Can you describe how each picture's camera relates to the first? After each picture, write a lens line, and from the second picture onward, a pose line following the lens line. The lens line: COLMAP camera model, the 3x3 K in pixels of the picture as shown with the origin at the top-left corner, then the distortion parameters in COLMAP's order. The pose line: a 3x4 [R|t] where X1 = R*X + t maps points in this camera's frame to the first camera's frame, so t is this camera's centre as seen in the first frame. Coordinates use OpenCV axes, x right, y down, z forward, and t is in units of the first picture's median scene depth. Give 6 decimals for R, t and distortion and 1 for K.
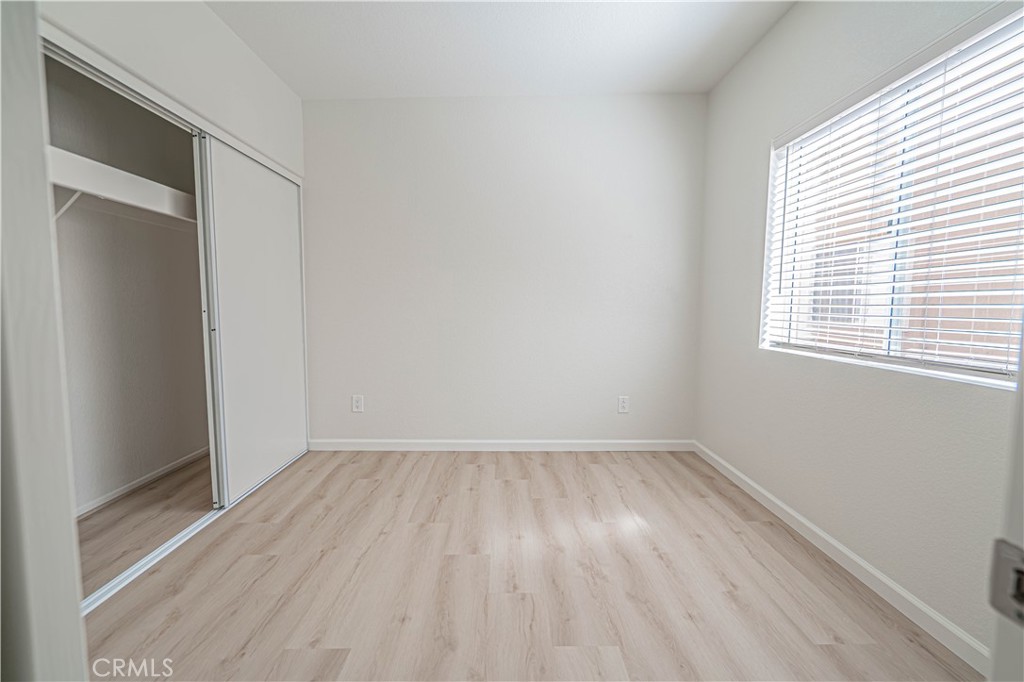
lens RADIAL K [[462.7, 0, 515.4], [0, 462.7, 340.4], [0, 0, 1]] dist [-0.001230, 0.000656]
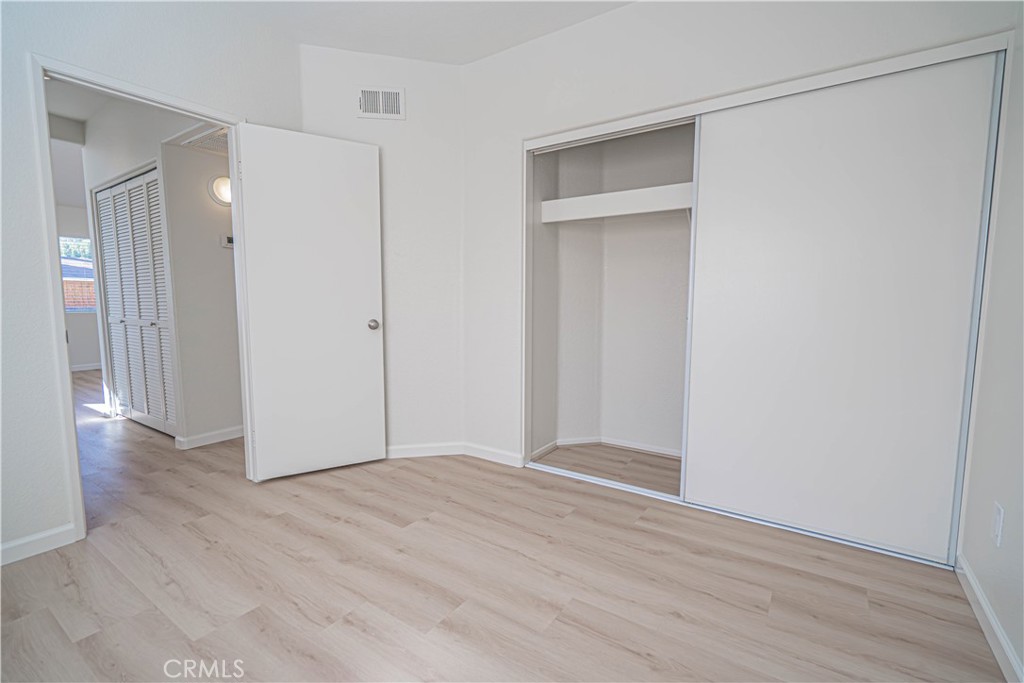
lens RADIAL K [[462.7, 0, 515.4], [0, 462.7, 340.9], [0, 0, 1]] dist [-0.001230, 0.000656]
pose [[-0.576261, 0.068434, -0.814395, 0.430355], [-0.065071, 0.989483, 0.129190, -0.094447], [0.814671, 0.127441, -0.565747, 1.497450]]
